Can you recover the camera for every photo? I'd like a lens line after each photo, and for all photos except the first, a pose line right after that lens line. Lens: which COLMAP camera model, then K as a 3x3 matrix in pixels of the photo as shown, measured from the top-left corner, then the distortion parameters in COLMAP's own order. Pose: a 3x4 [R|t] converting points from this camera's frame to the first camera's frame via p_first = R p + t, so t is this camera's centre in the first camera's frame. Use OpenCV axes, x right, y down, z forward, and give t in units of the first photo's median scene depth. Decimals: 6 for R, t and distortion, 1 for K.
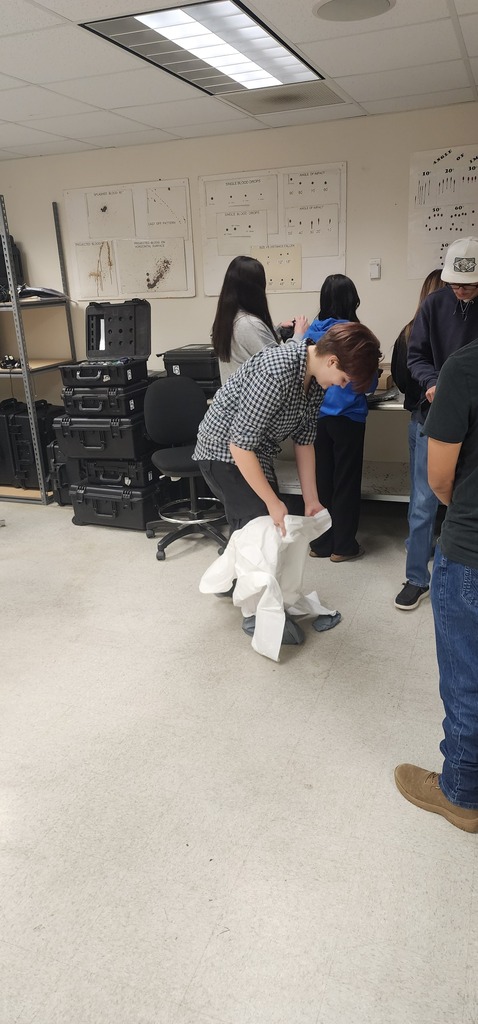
lens RADIAL K [[688.2, 0, 247.7], [0, 688.2, 497.3], [0, 0, 1]] dist [0.067345, -0.043232]
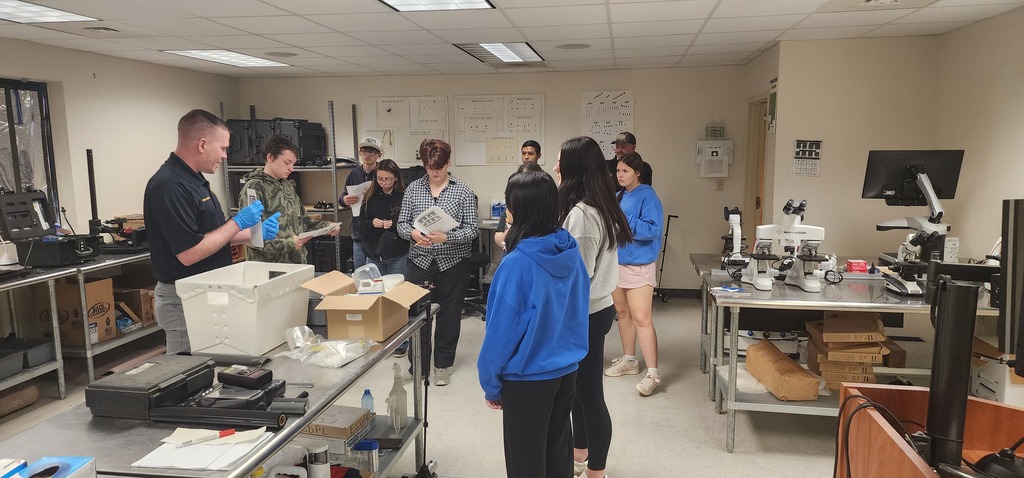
lens RADIAL K [[688.2, 0, 520.1], [0, 688.2, 244.8], [0, 0, 1]] dist [0.067345, -0.043232]
pose [[0.979005, 0.006803, 0.203723, -0.252820], [0.029029, 0.984603, -0.172380, 0.173899], [-0.201759, 0.174675, 0.963733, -0.548320]]
